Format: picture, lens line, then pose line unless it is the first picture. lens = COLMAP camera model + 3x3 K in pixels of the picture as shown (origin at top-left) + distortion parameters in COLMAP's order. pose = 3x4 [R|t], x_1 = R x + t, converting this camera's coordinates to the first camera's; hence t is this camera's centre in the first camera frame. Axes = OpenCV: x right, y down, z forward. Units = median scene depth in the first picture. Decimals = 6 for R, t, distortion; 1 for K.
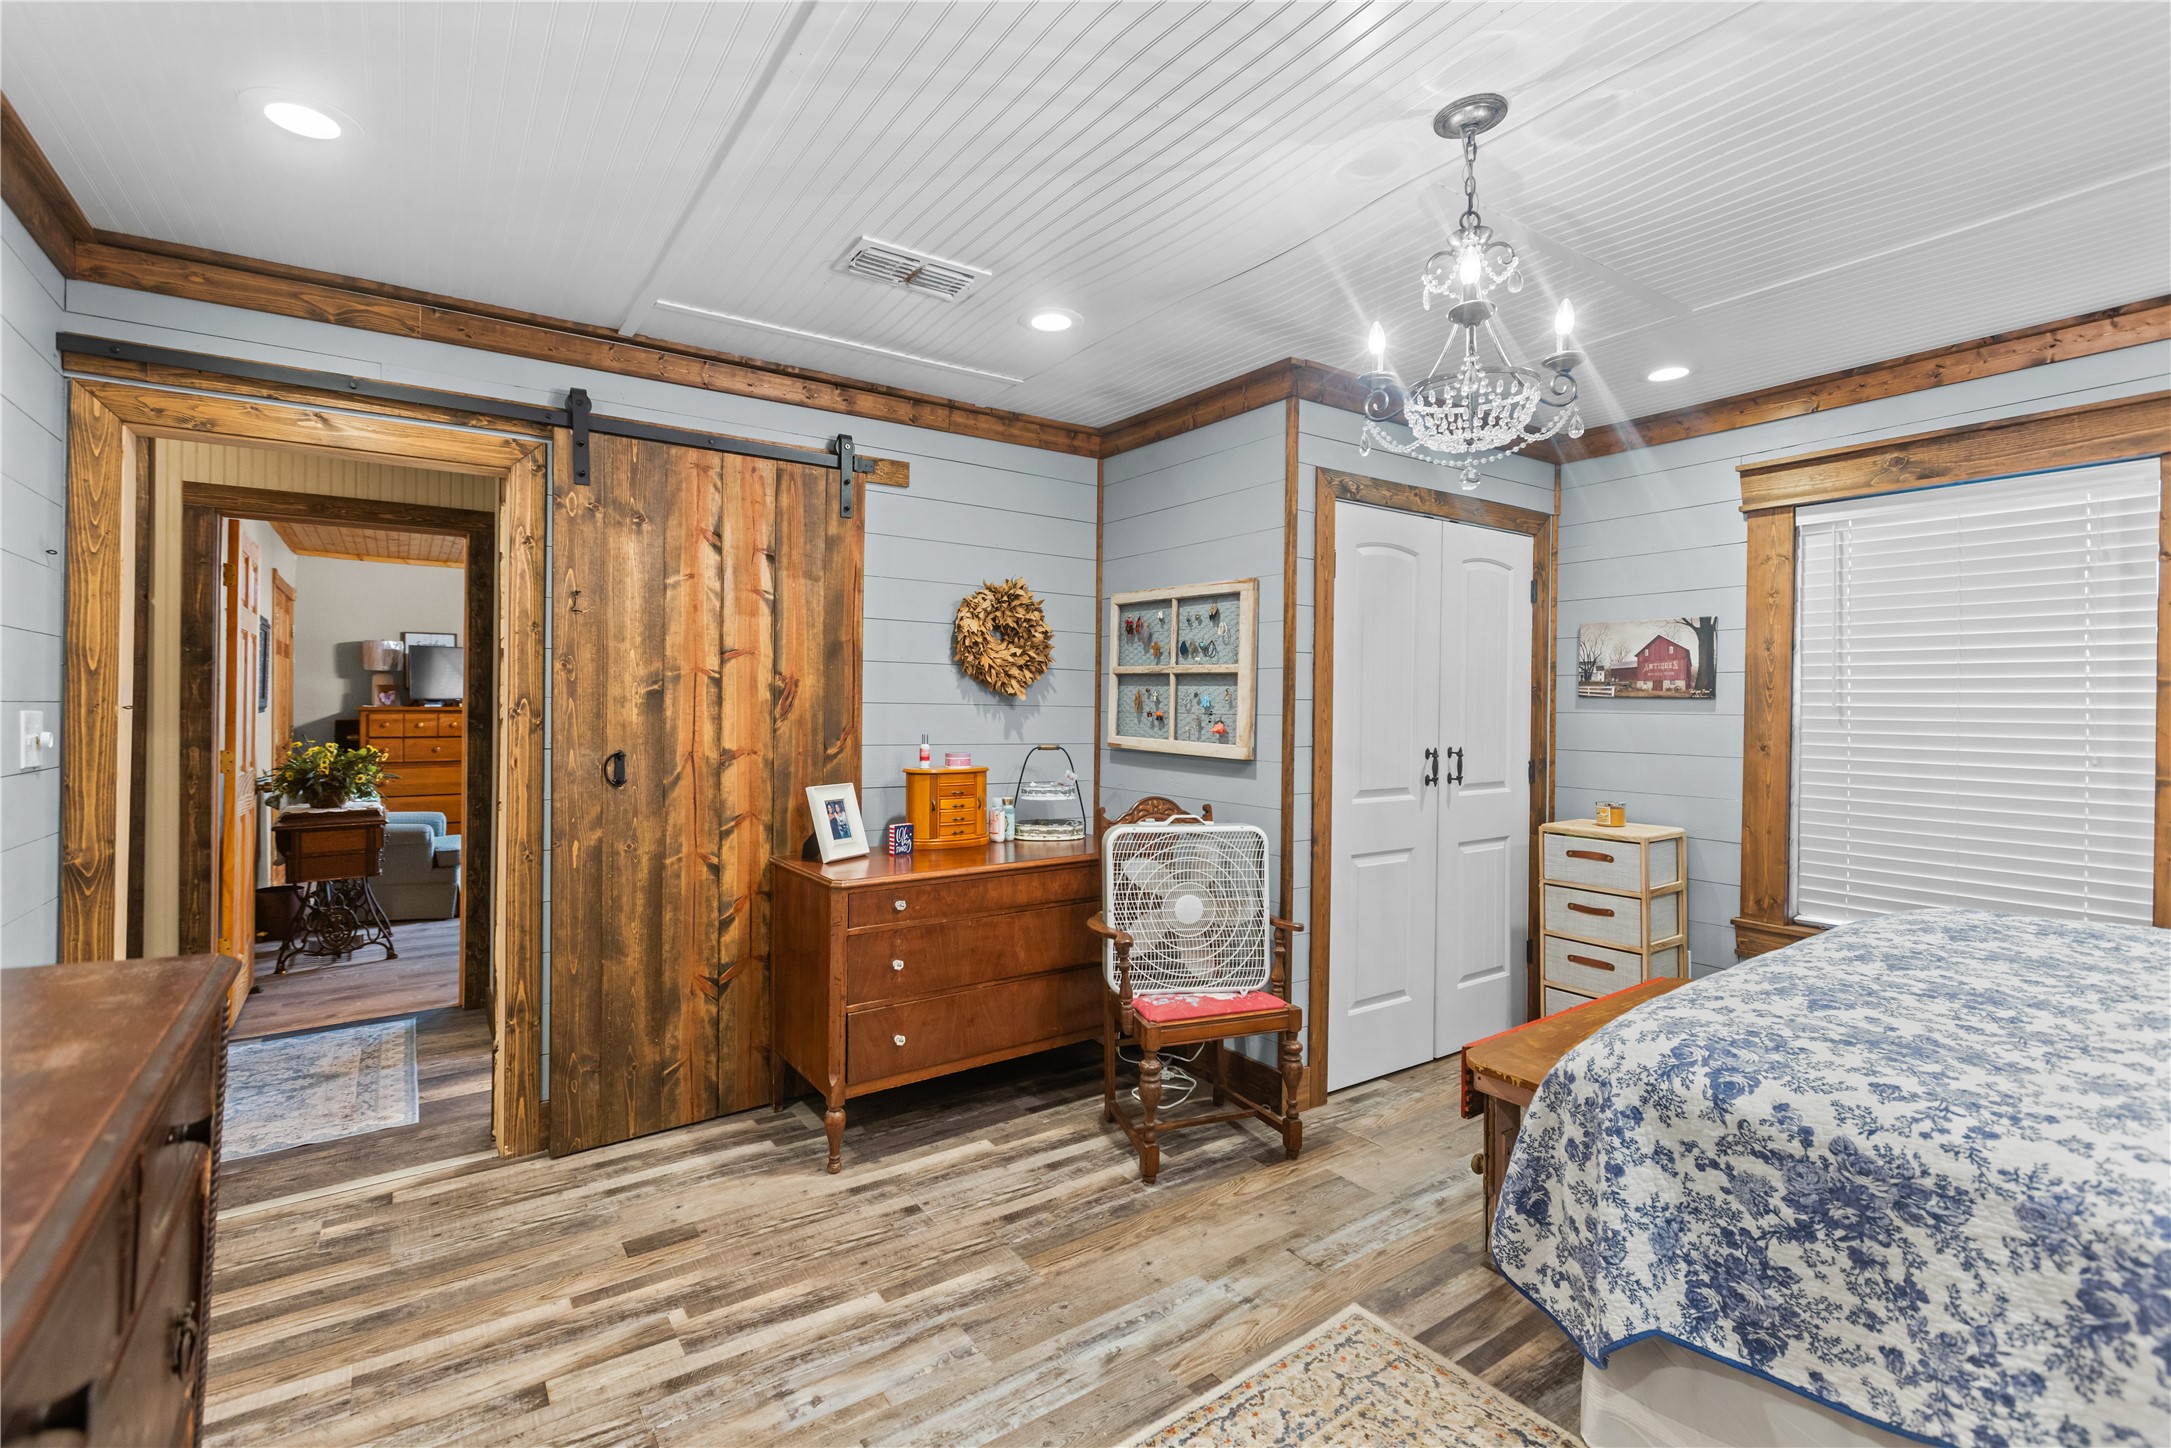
lens RADIAL K [[986.6, 0, 1085.0], [0, 986.6, 702.6], [0, 0, 1]] dist [-0.001177, 0.000024]
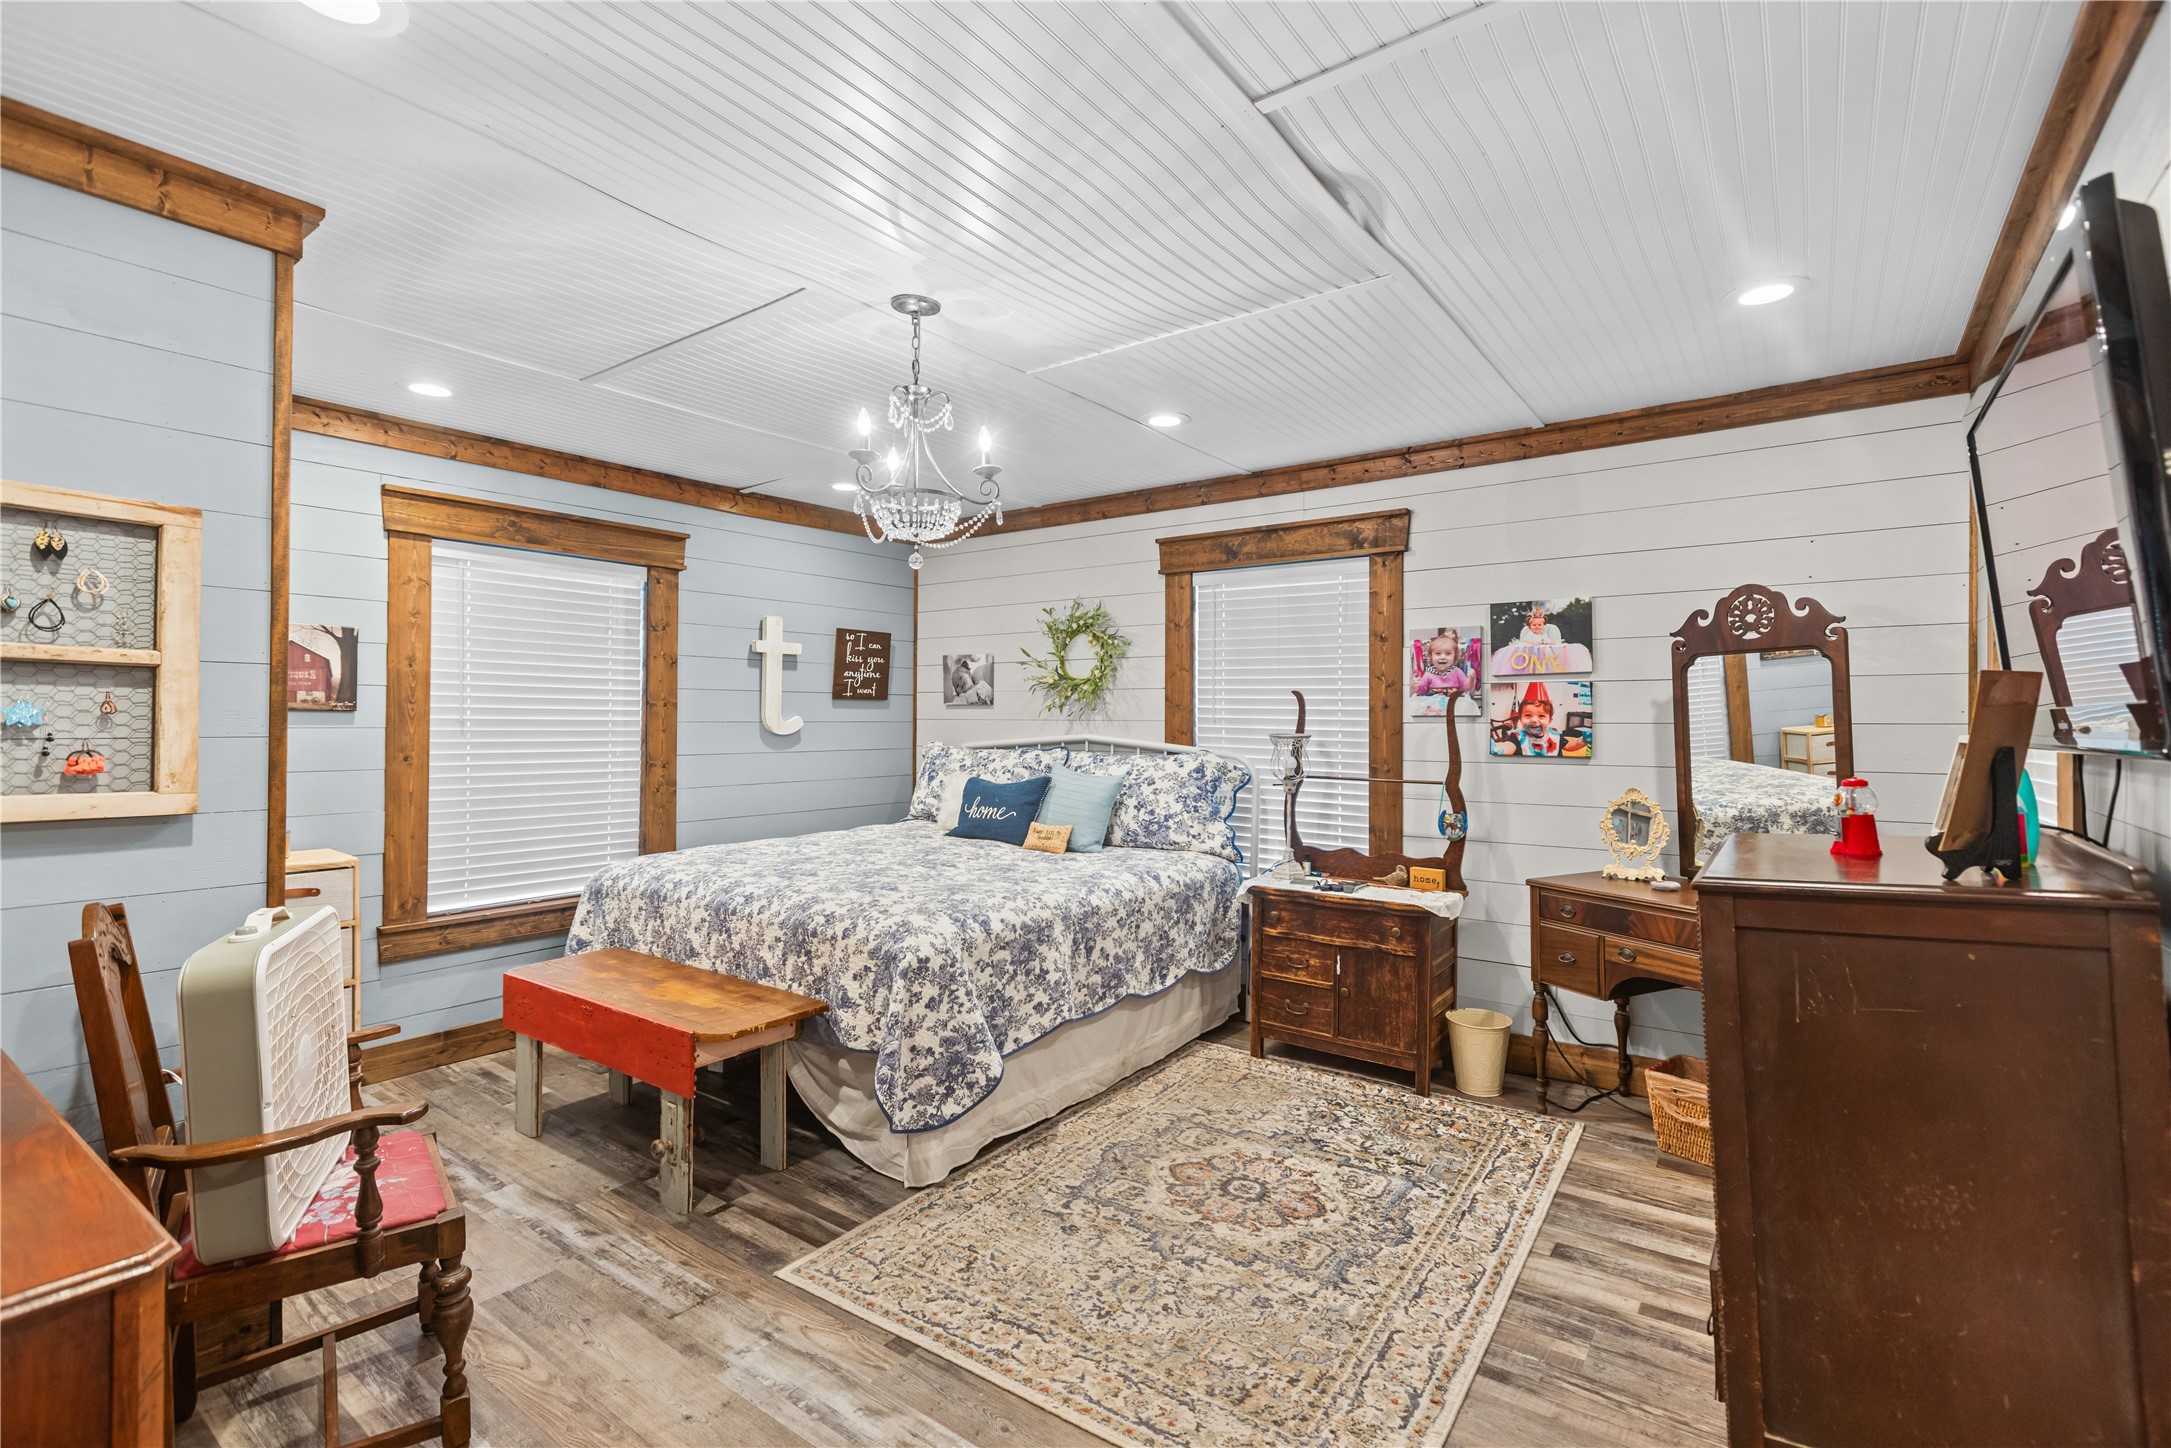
lens RADIAL K [[981.1, 0, 1083.3], [0, 981.1, 713.7], [0, 0, 1]] dist [0.001519, 0.000204]
pose [[-0.318668, -0.000366, 0.947866, -0.576183], [-0.004965, 0.999987, -0.001283, -0.004479], [-0.947853, -0.005115, -0.318665, 0.688344]]
